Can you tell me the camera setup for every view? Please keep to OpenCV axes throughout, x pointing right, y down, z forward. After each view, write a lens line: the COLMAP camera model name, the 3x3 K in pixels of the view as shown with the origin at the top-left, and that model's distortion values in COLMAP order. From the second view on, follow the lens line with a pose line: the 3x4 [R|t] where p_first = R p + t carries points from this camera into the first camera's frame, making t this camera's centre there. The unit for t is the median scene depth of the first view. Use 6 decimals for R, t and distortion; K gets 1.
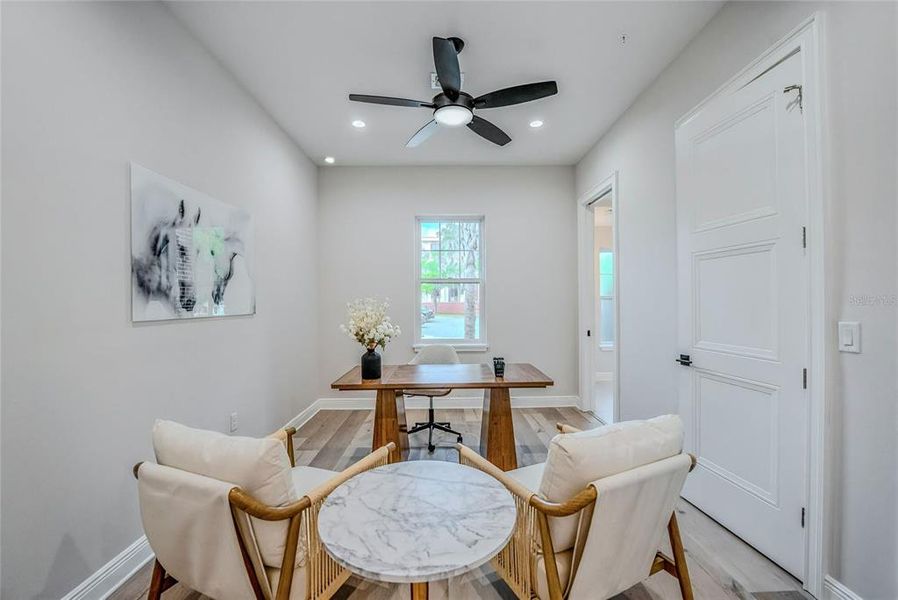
lens RADIAL K [[372.4, 0, 450.0], [0, 372.4, 302.0], [0, 0, 1]] dist [-0.025445, -0.000015]
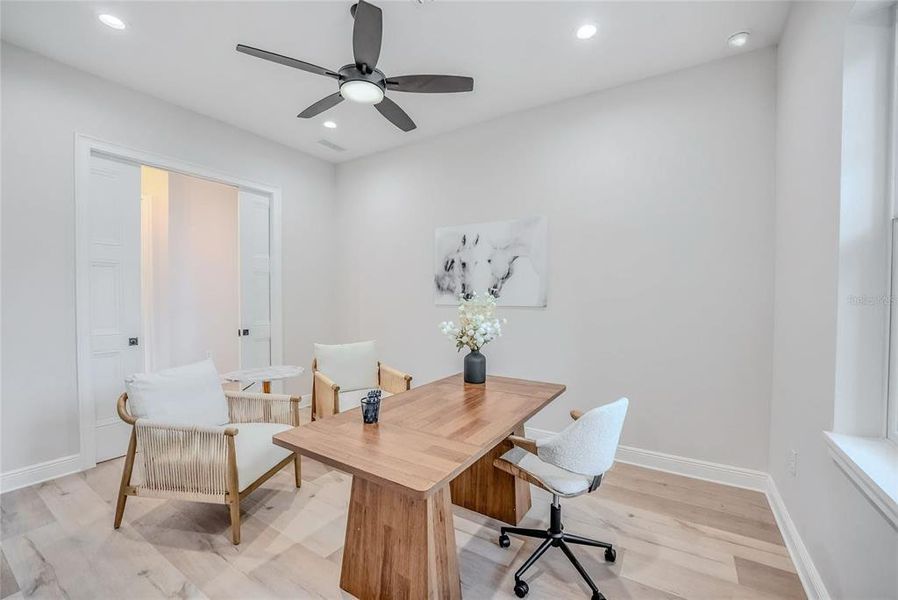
lens RADIAL K [[372.4, 0, 450.0], [0, 372.4, 302.0], [0, 0, 1]] dist [-0.025445, -0.000015]
pose [[-0.551087, 0.024957, -0.834074, 0.749003], [0.002148, 0.999592, 0.028491, -0.018048], [0.834445, 0.013909, -0.550916, 1.911907]]
